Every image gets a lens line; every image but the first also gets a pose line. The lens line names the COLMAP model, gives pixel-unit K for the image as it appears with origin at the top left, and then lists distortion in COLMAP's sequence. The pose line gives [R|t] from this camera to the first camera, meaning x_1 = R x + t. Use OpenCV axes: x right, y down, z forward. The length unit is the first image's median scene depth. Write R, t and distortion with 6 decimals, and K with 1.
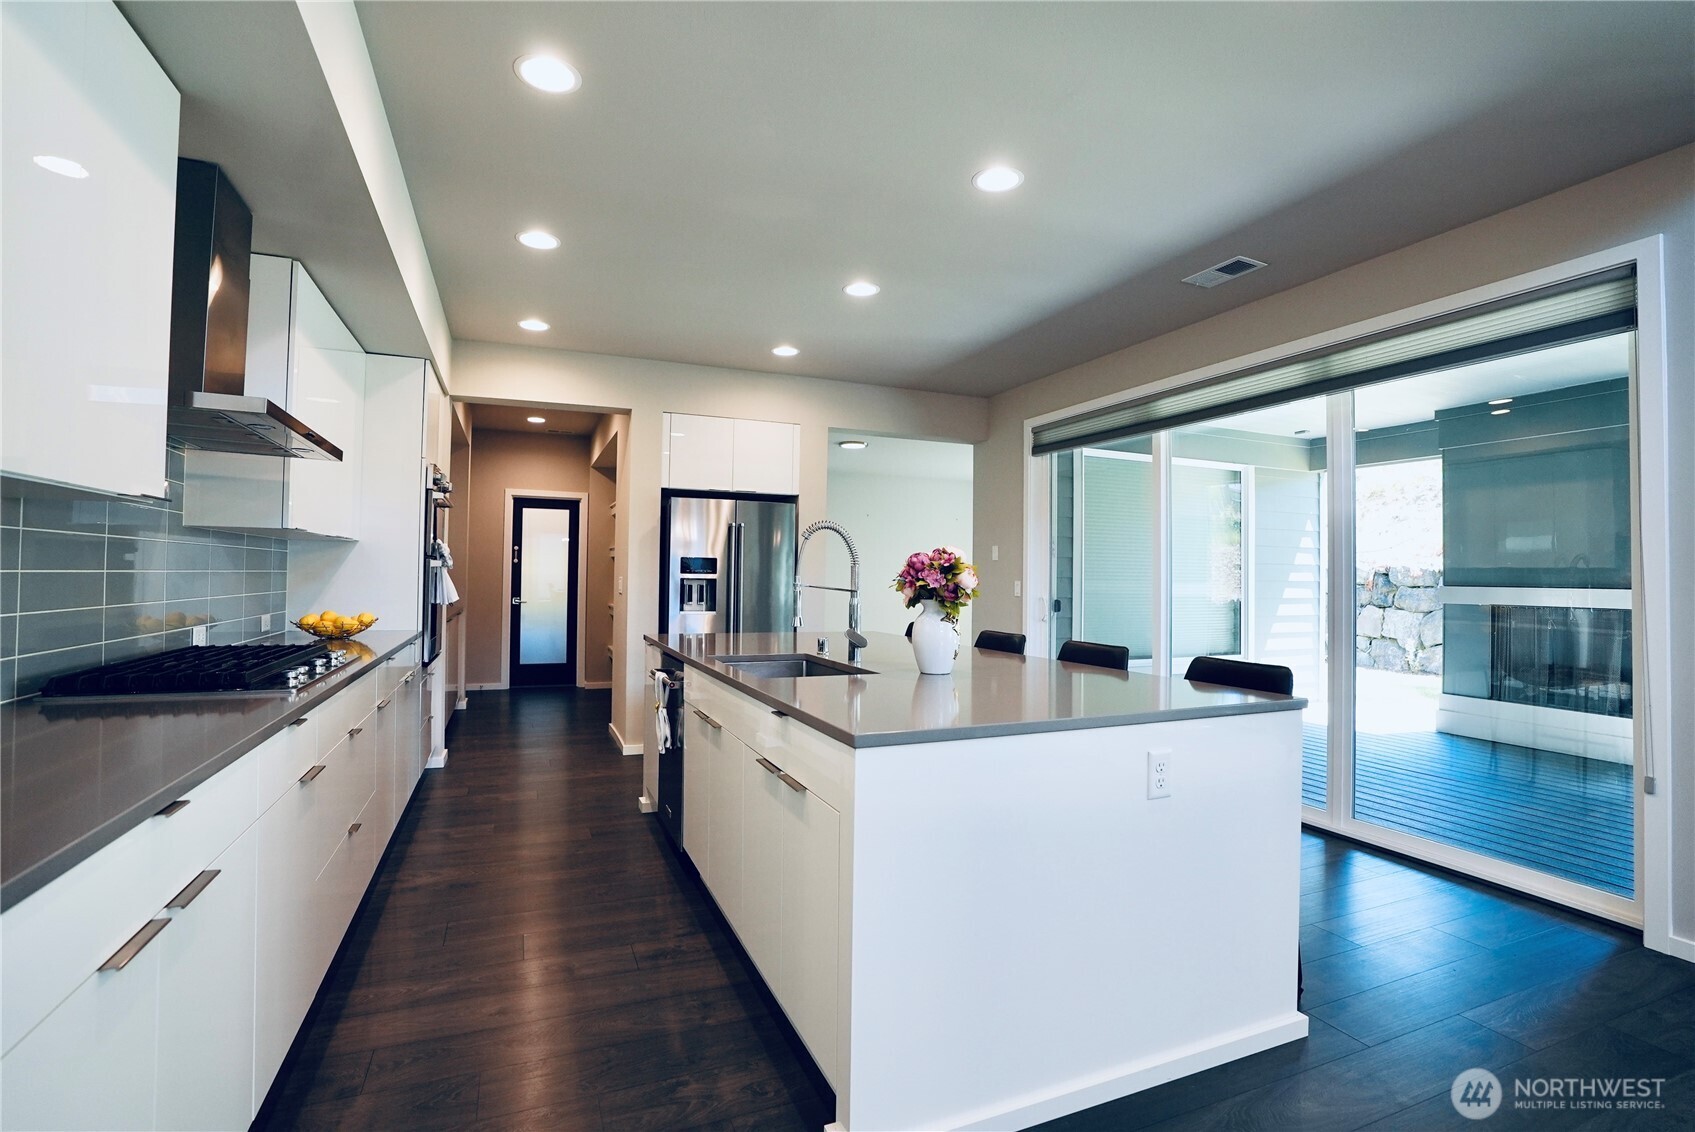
lens RADIAL K [[782.1, 0, 846.7], [0, 782.1, 562.2], [0, 0, 1]] dist [-0.068710, 0.025765]
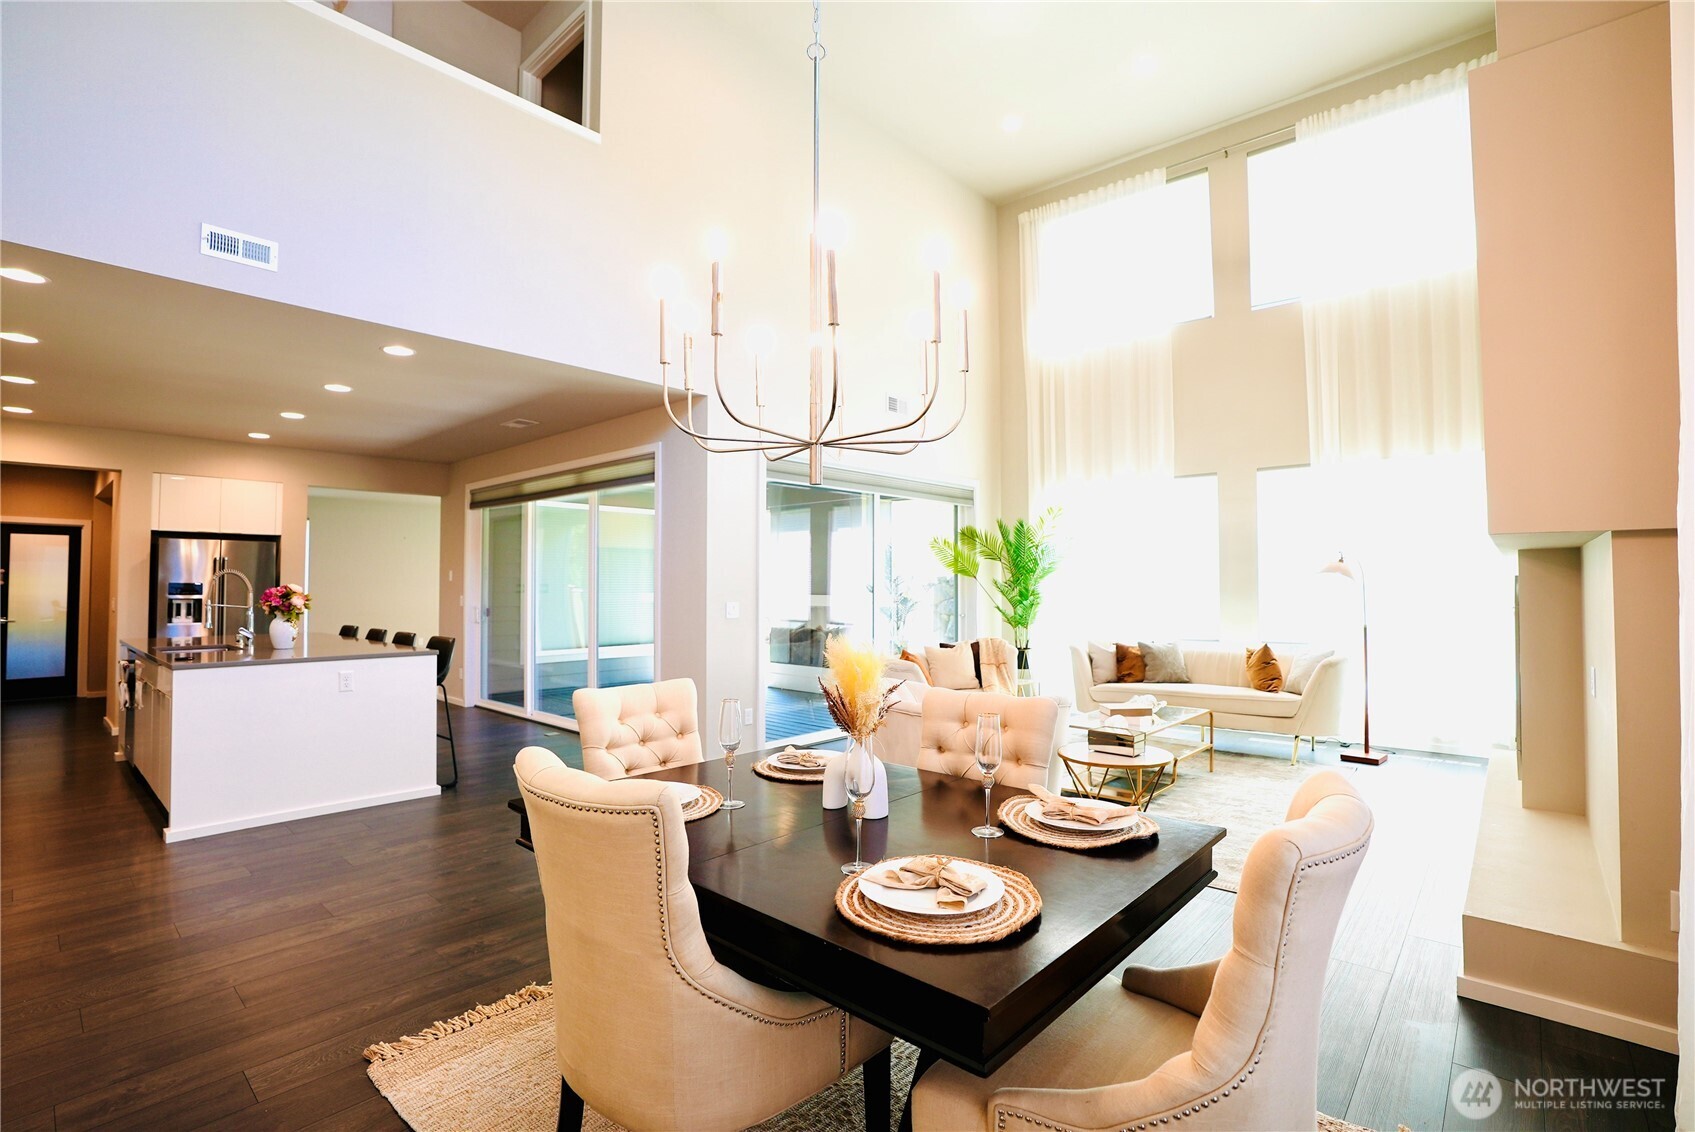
lens RADIAL K [[778.9, 0, 849.0], [0, 778.9, 562.6], [0, 0, 1]] dist [-0.068024, 0.024742]
pose [[0.903035, -0.000860, 0.429567, 0.295740], [0.004755, 0.999957, -0.007994, -0.025770], [-0.429541, 0.009261, 0.903000, -0.670838]]
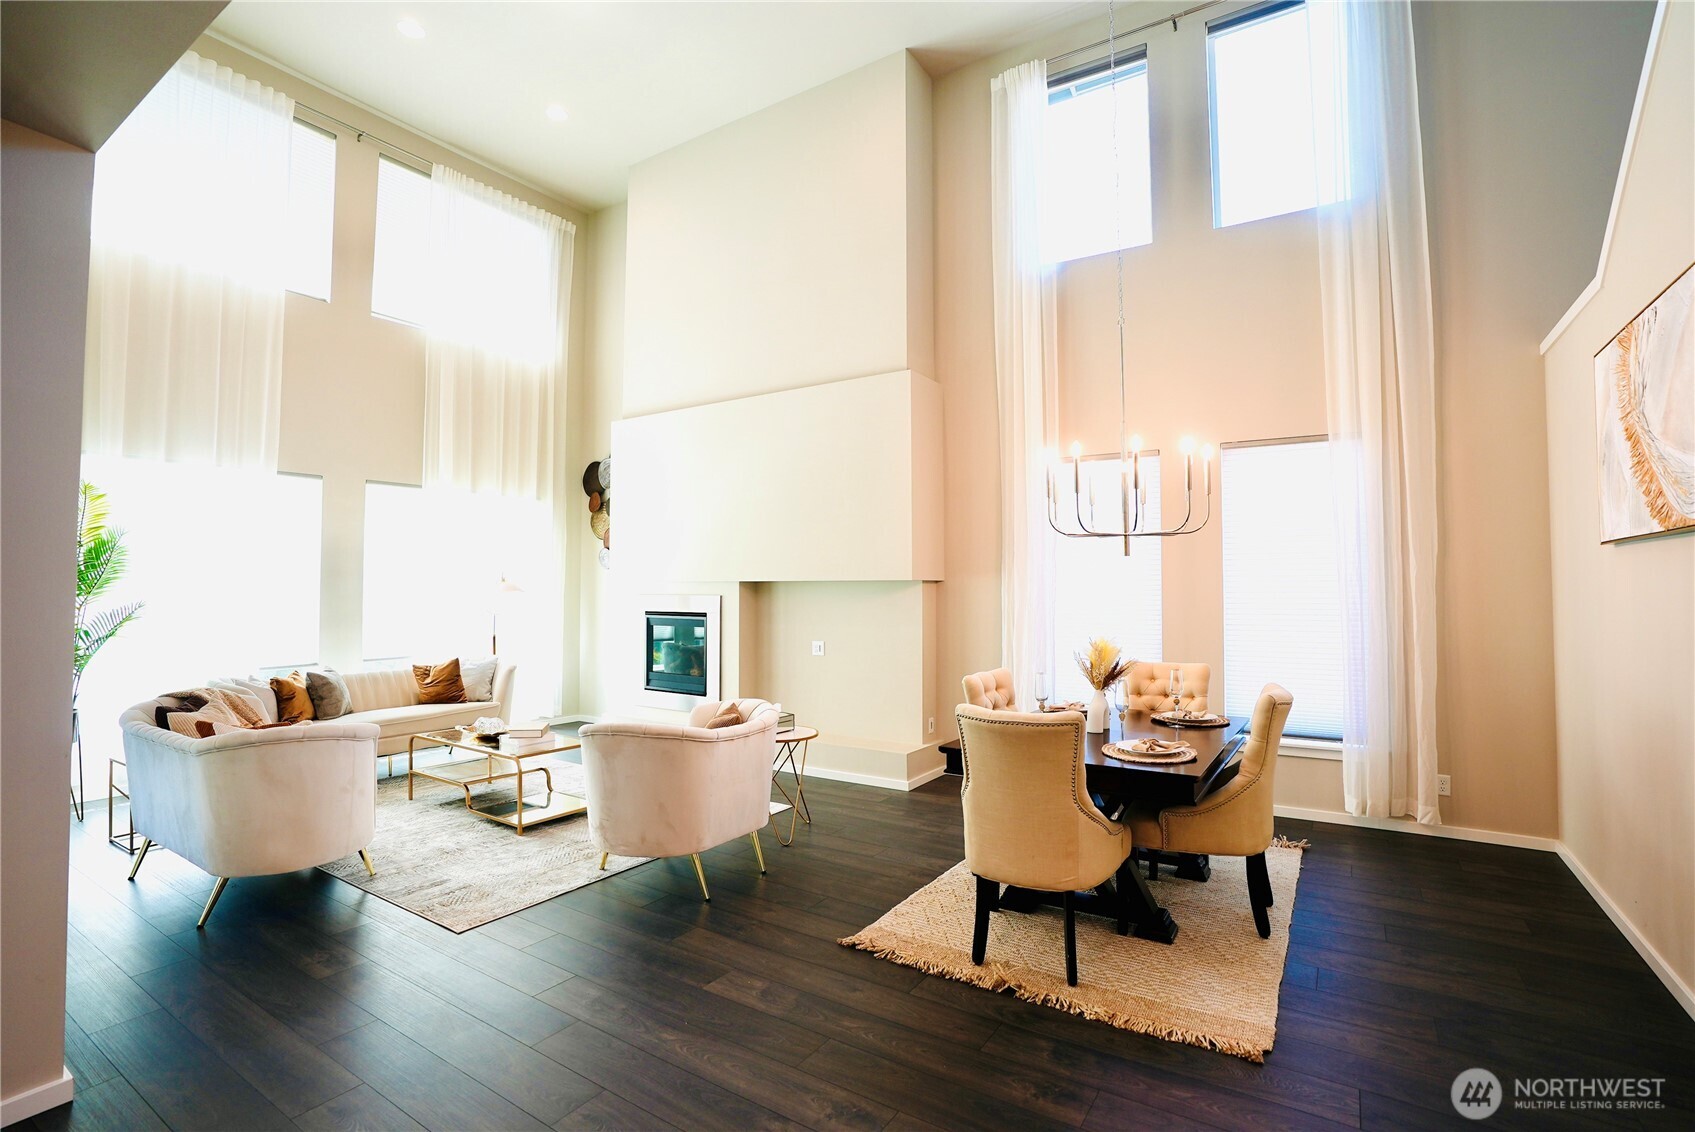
lens RADIAL K [[782.1, 0, 846.7], [0, 782.1, 562.2], [0, 0, 1]] dist [-0.068710, 0.025765]
pose [[-0.565675, 0.014837, 0.824495, 0.001570], [-0.021837, 0.999218, -0.032964, -0.034416], [-0.824339, -0.036651, -0.564909, 0.274563]]
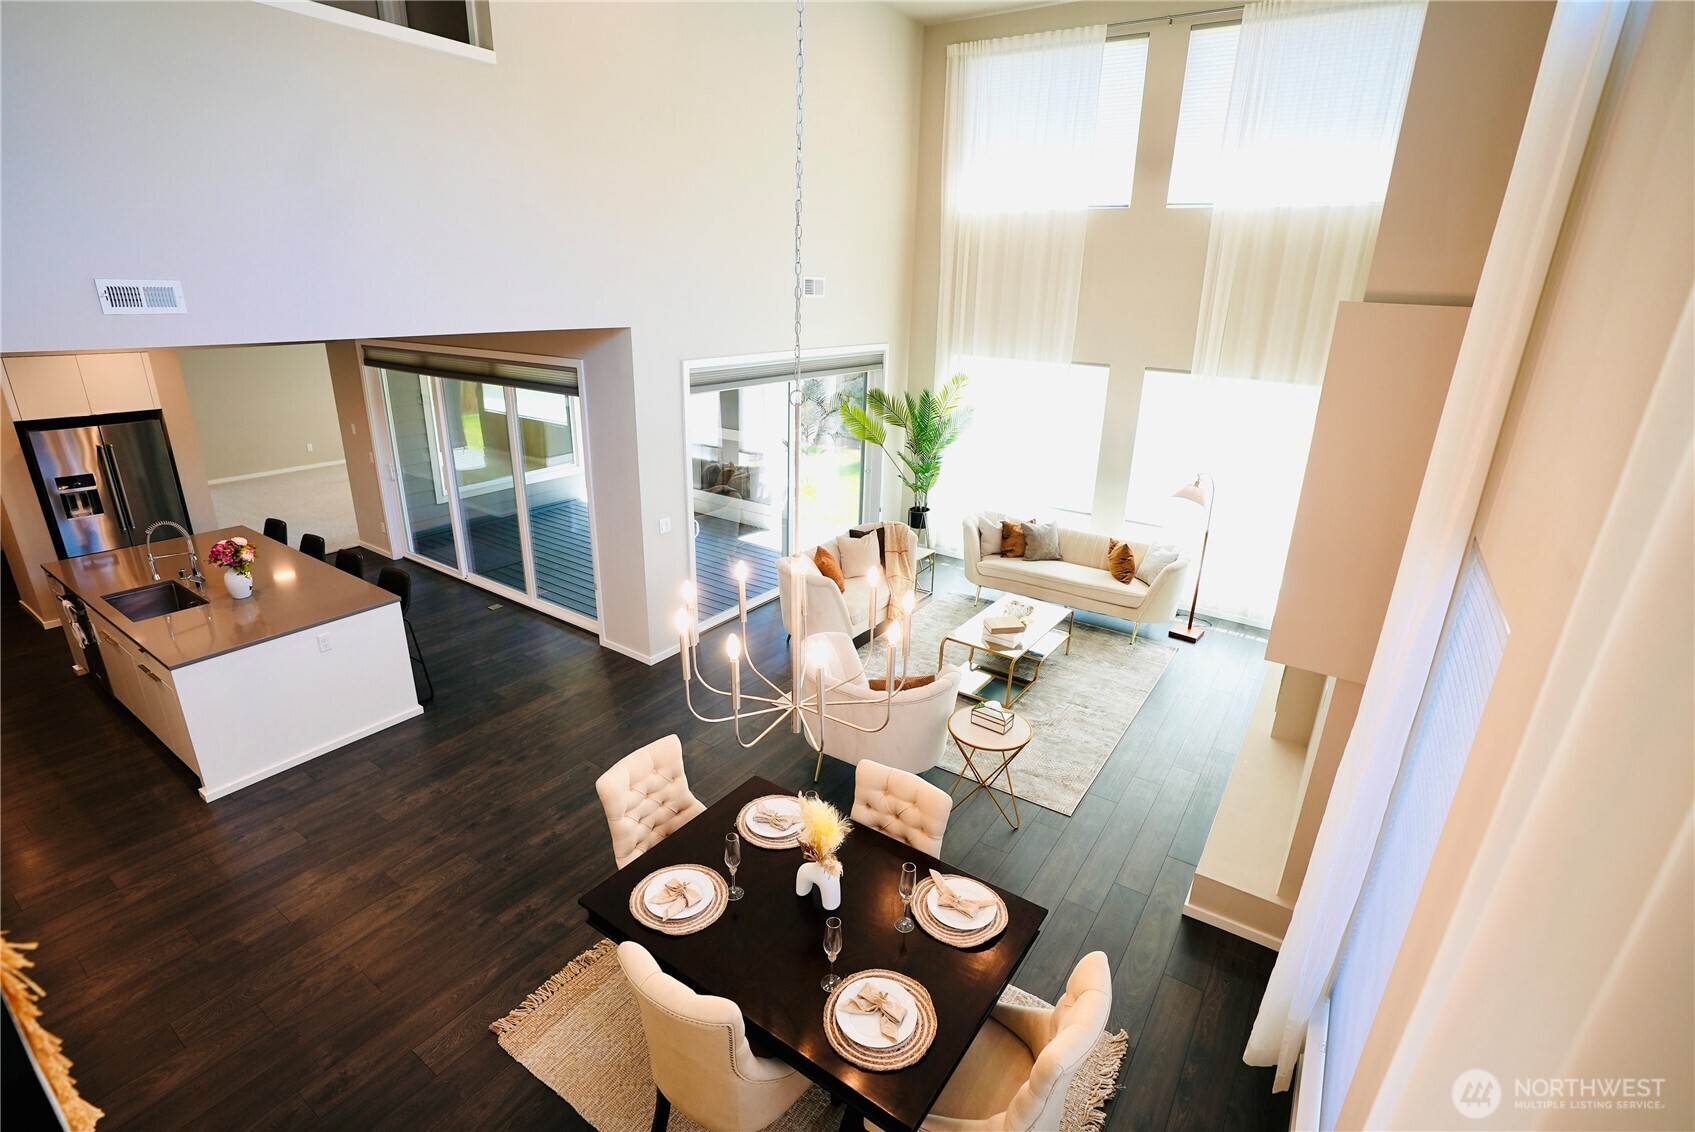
lens RADIAL K [[782.1, 0, 846.7], [0, 782.1, 562.2], [0, 0, 1]] dist [-0.068710, 0.025765]
pose [[0.838137, -0.172430, 0.517489, 0.221653], [-0.025346, 0.935384, 0.352725, -0.350219], [-0.544871, -0.308748, 0.779609, -0.715173]]
